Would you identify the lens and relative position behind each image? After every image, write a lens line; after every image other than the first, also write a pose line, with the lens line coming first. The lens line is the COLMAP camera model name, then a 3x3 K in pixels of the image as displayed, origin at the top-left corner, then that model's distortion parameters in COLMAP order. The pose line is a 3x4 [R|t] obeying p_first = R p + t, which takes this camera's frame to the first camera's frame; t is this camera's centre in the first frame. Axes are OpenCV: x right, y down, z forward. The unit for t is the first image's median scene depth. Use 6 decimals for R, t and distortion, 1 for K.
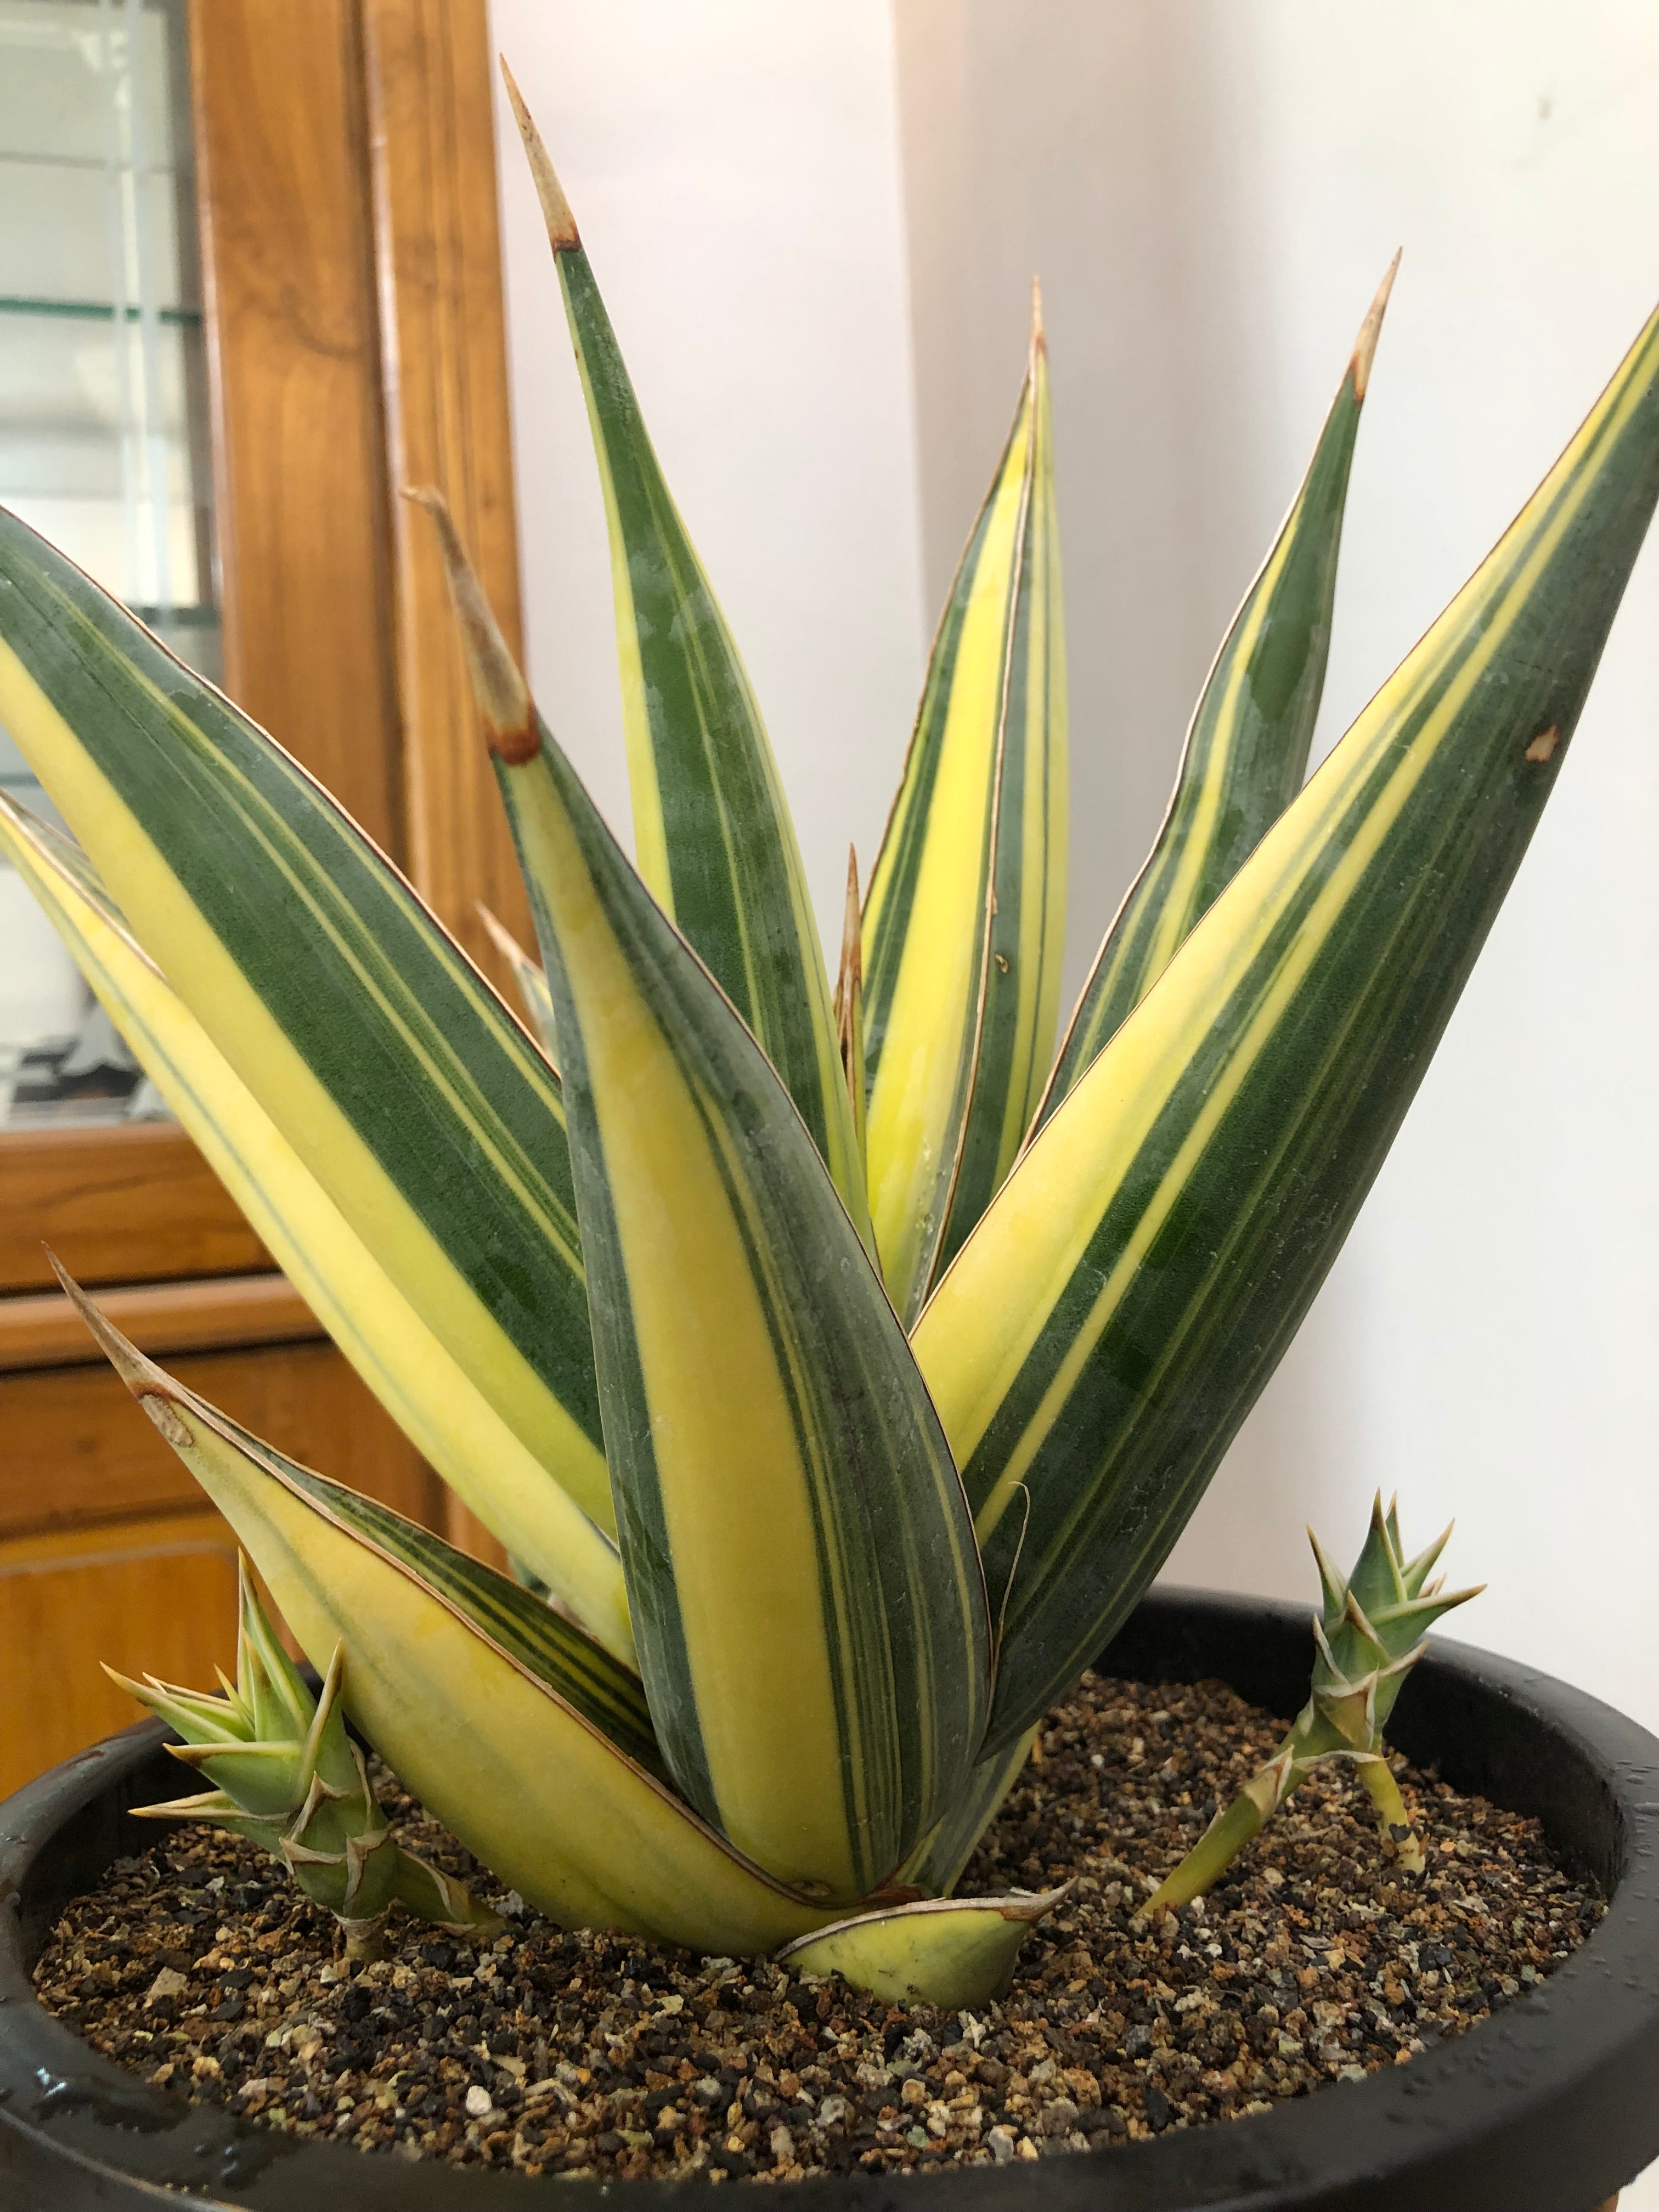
lens RADIAL K [[1867.0, 0, 829.5], [0, 1867.0, 1106.0], [0, 0, 1]] dist [0.002298, -0.006947]
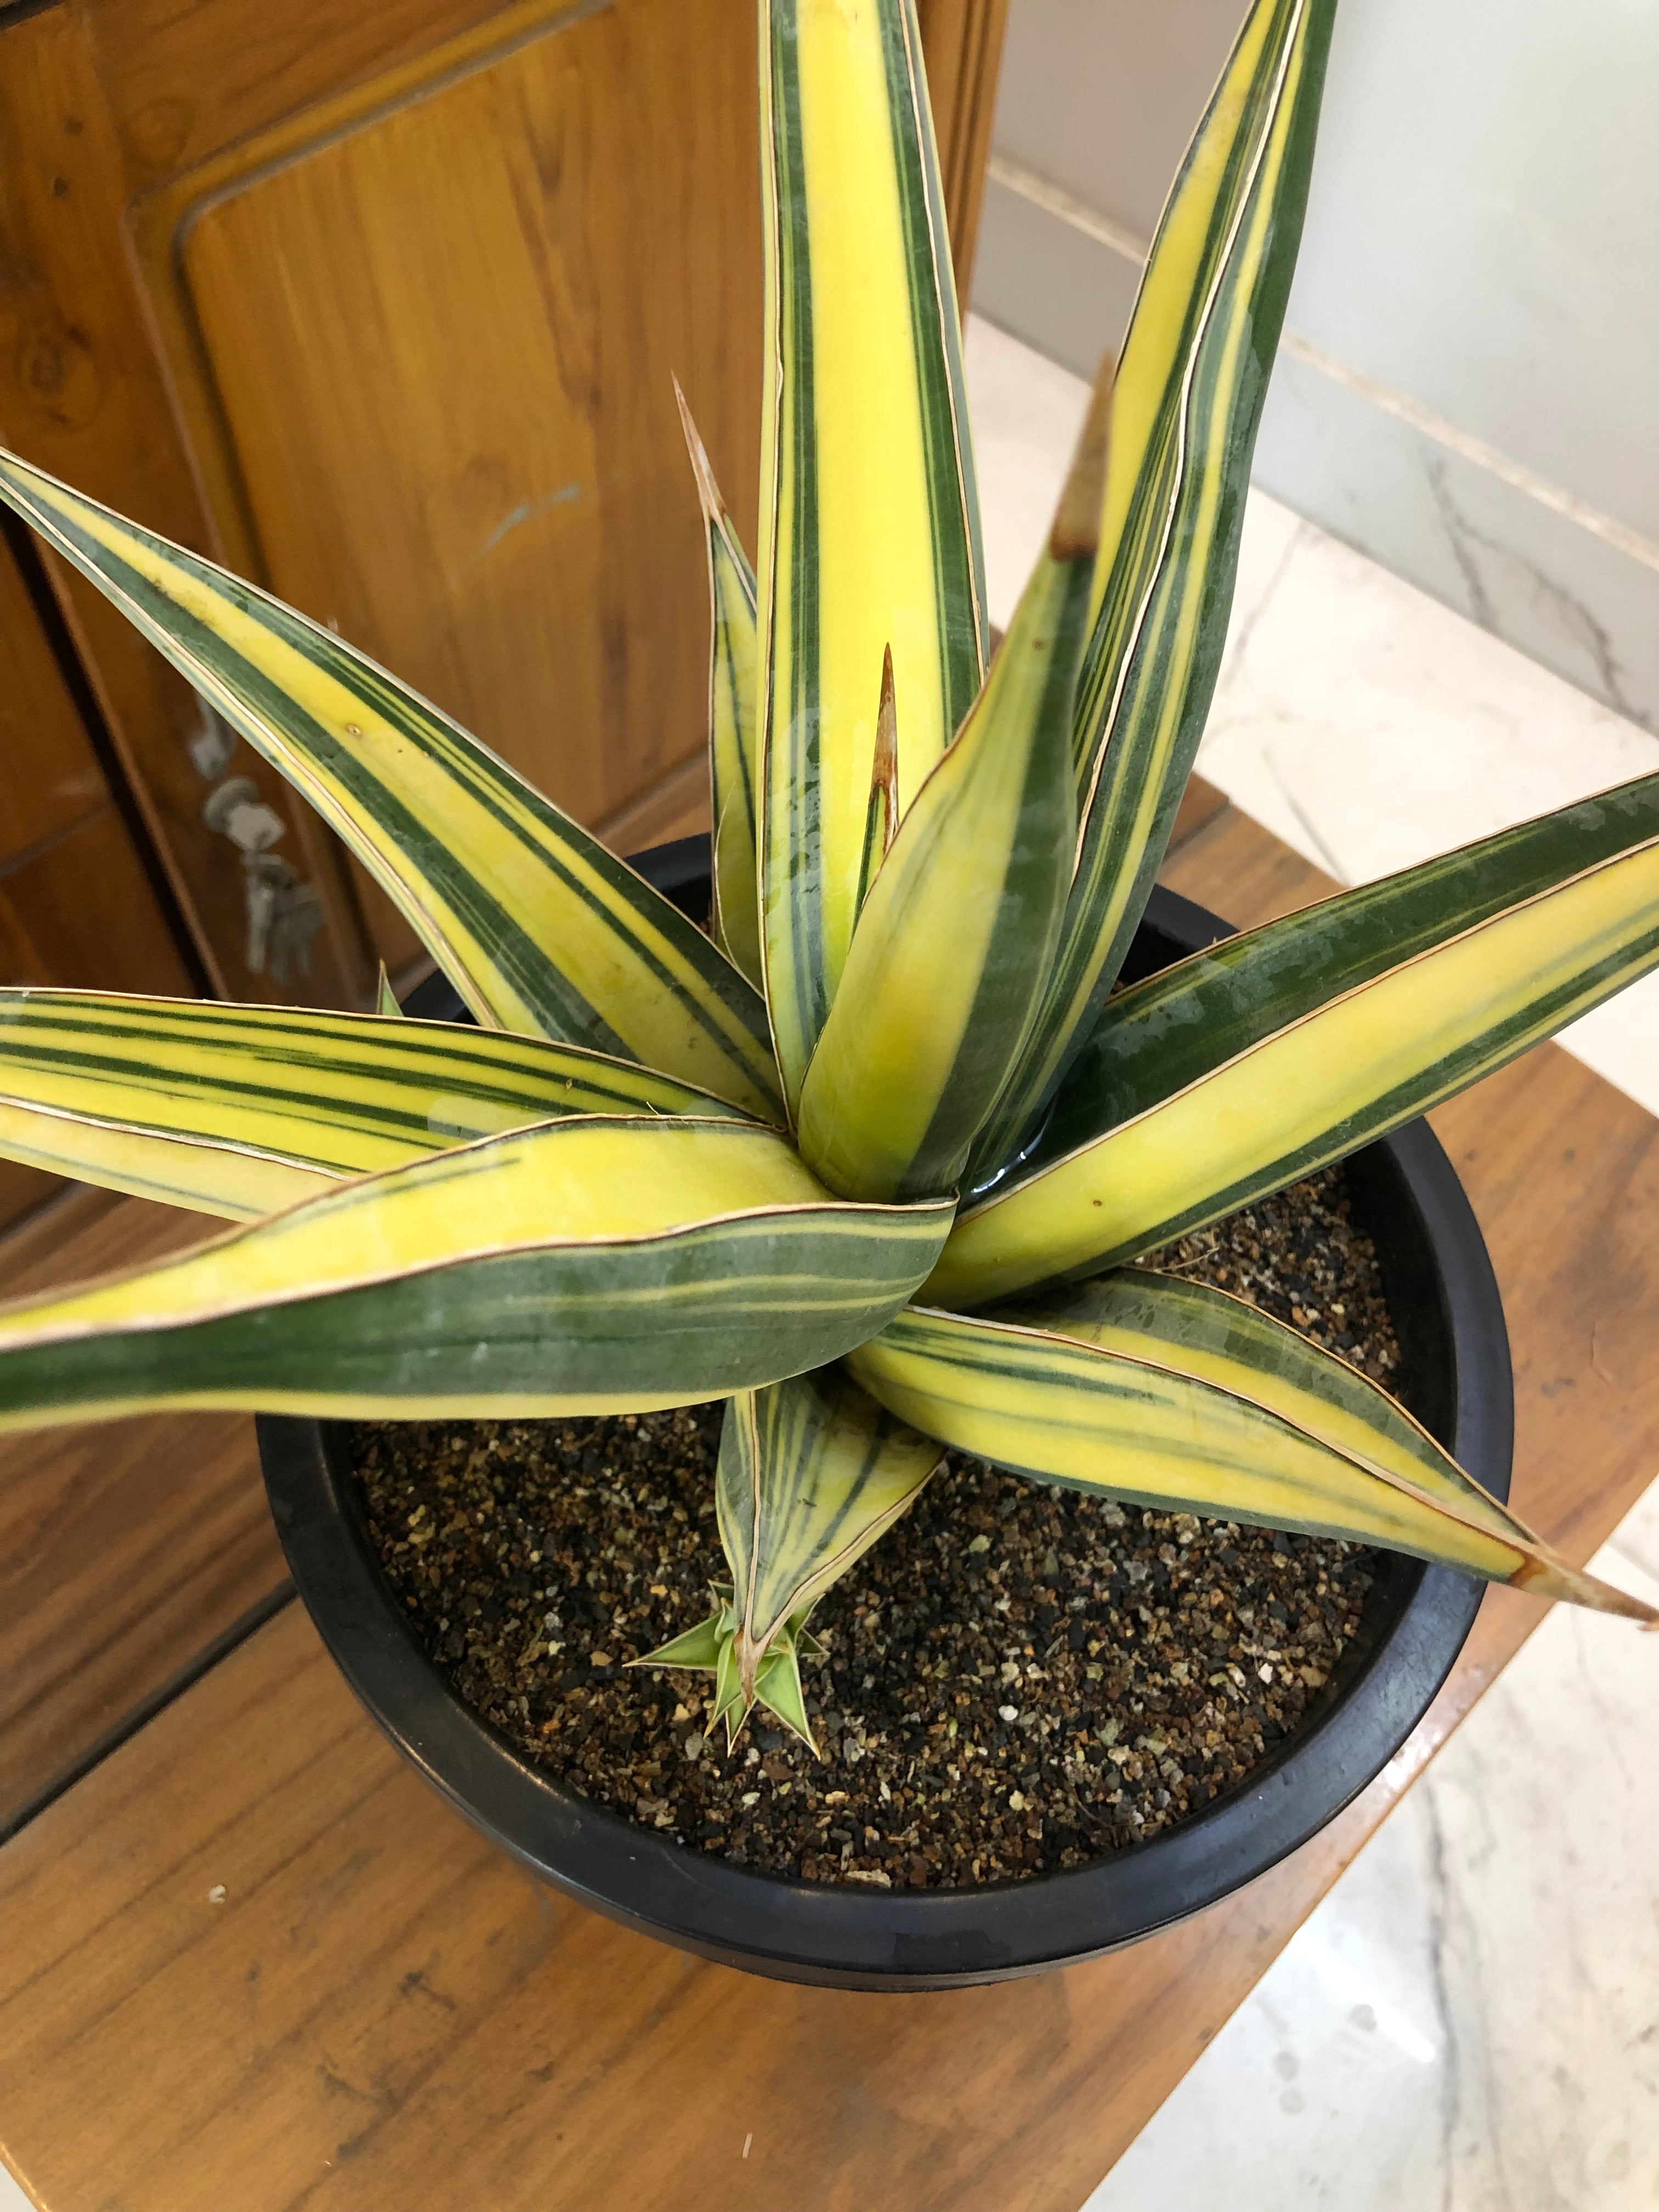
lens RADIAL K [[1850.8, 0, 855.7], [0, 1850.8, 1100.5], [0, 0, 1]] dist [0.003737, -0.006068]
pose [[0.729143, -0.525198, 0.438768, -0.593679], [-0.116734, 0.536292, 0.835921, -0.911744], [-0.674332, -0.660725, 0.329725, 0.751525]]
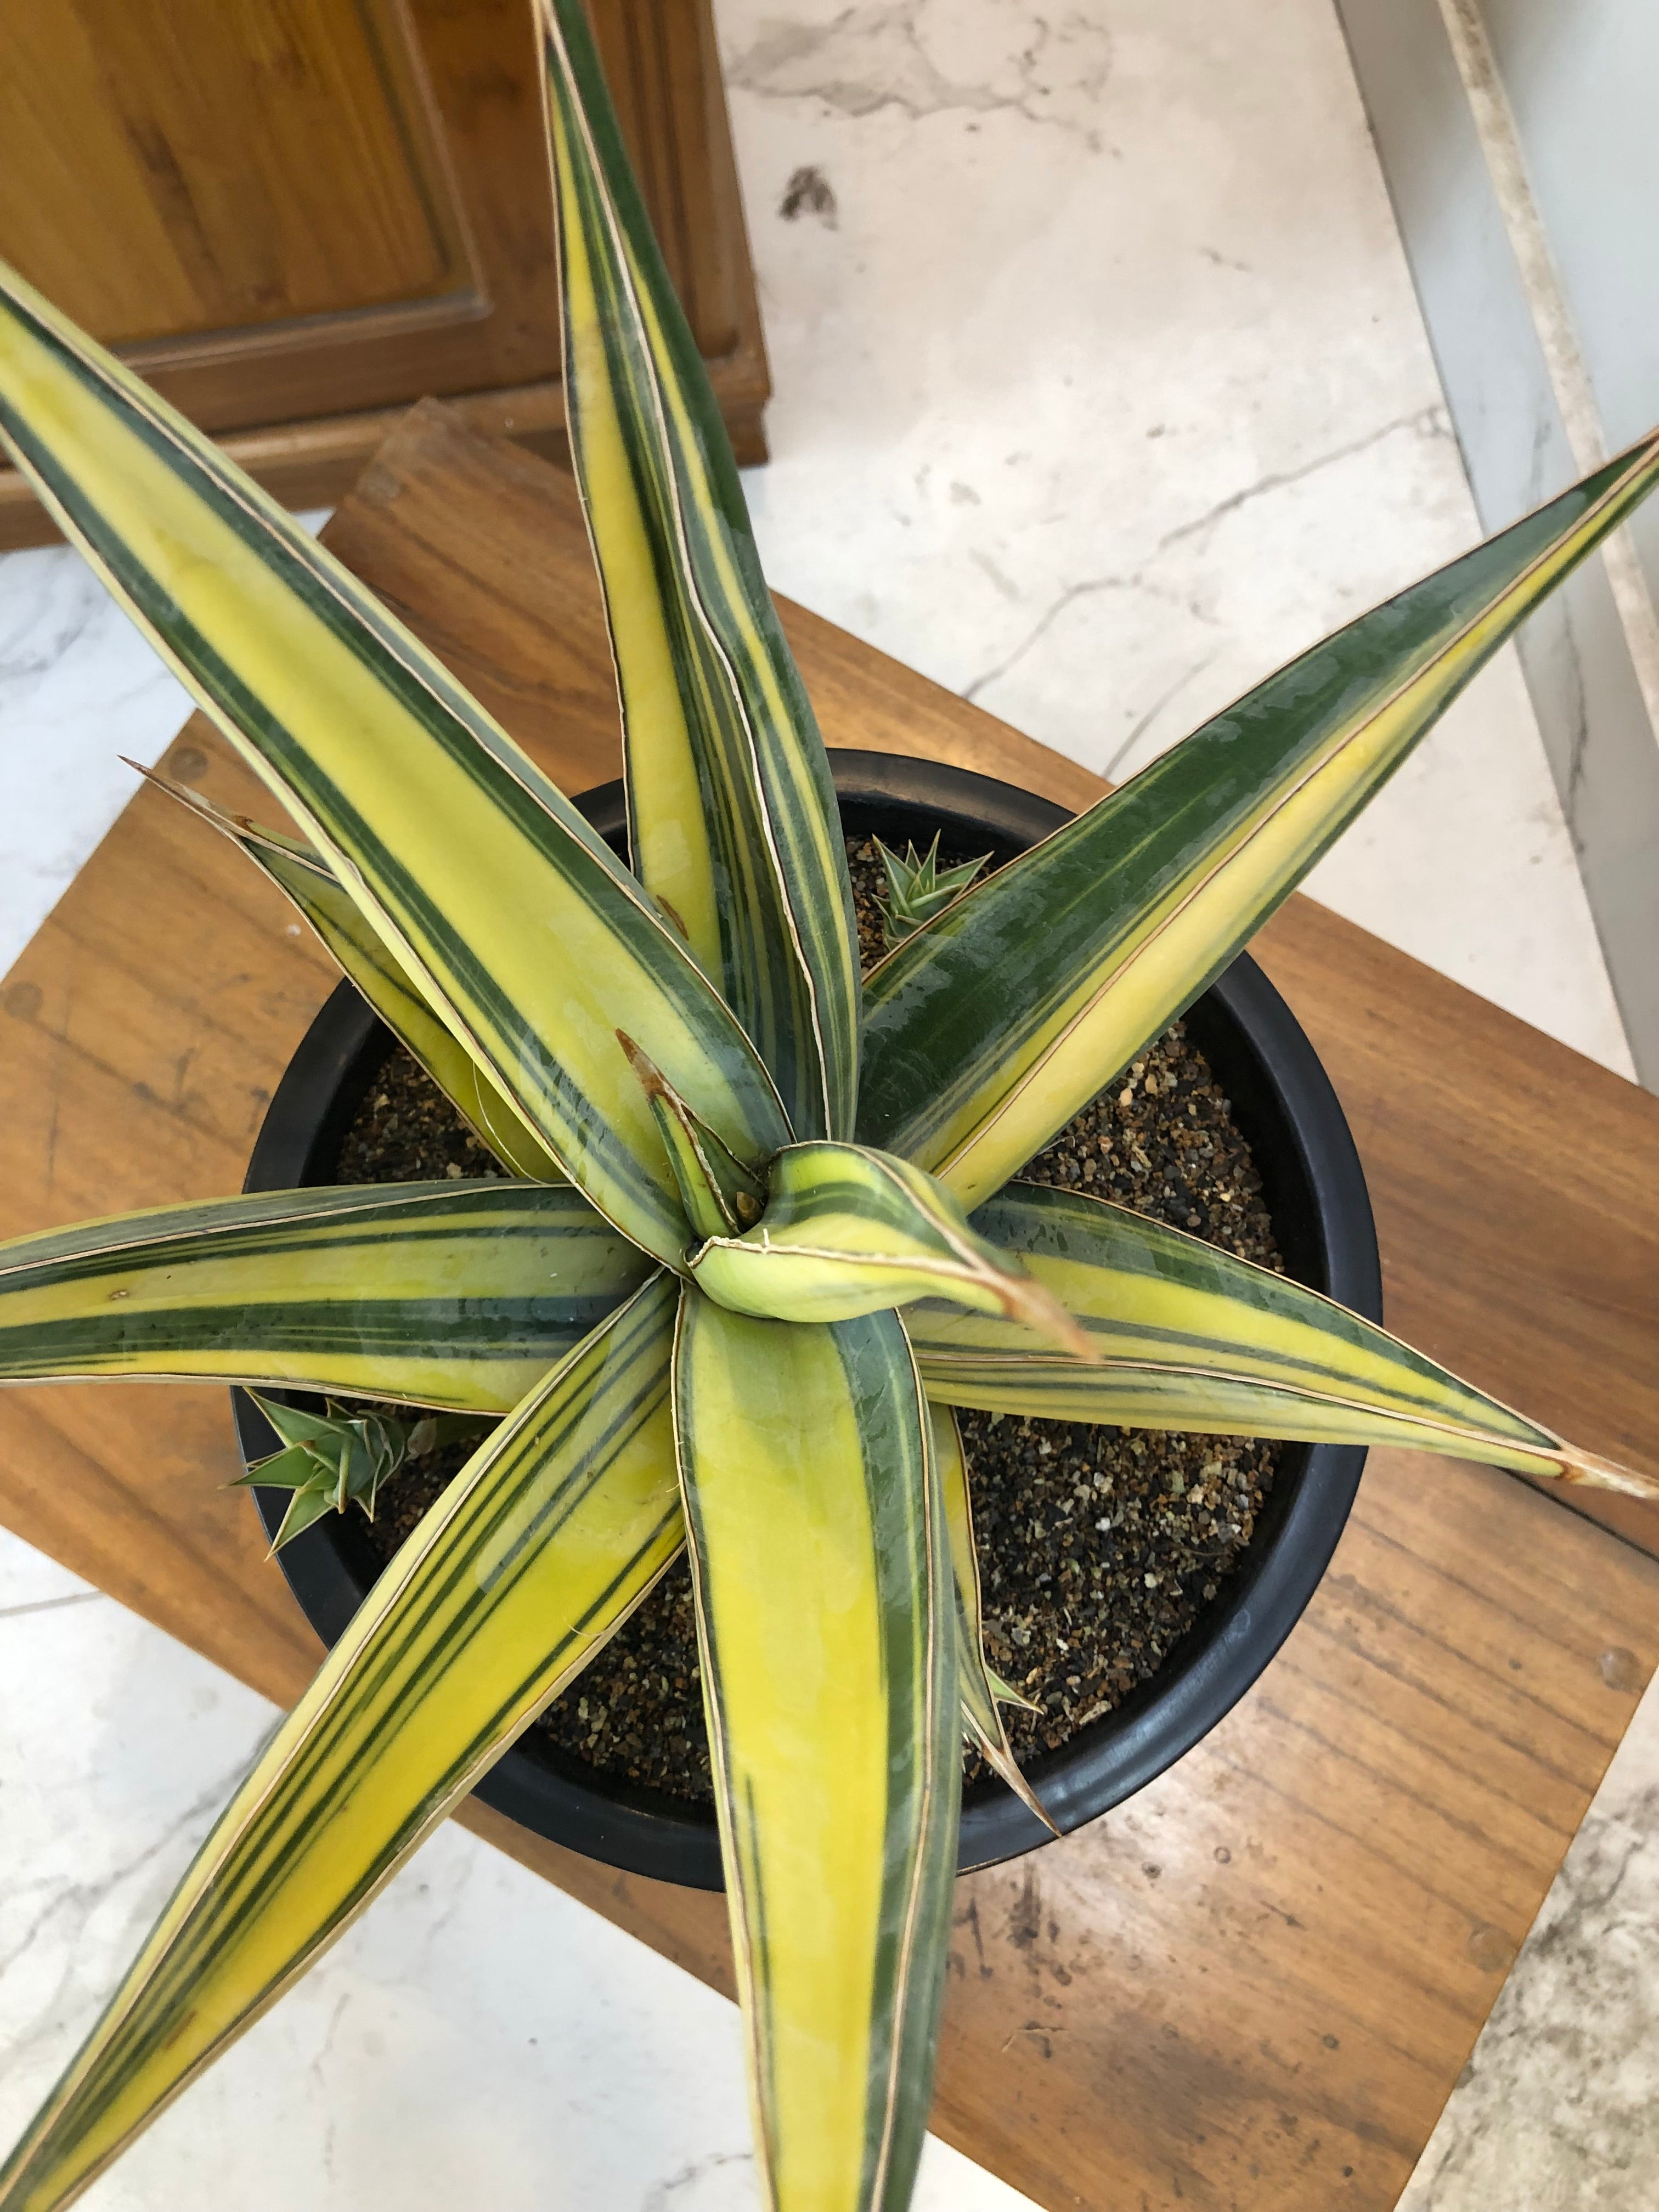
lens RADIAL K [[1843.4, 0, 834.8], [0, 1843.4, 1100.3], [0, 0, 1]] dist [0.028785, -0.043174]
pose [[0.184019, -0.945888, 0.267269, -0.277420], [-0.057026, 0.261181, 0.963604, -1.172479], [-0.981267, -0.192563, -0.005877, 1.132876]]
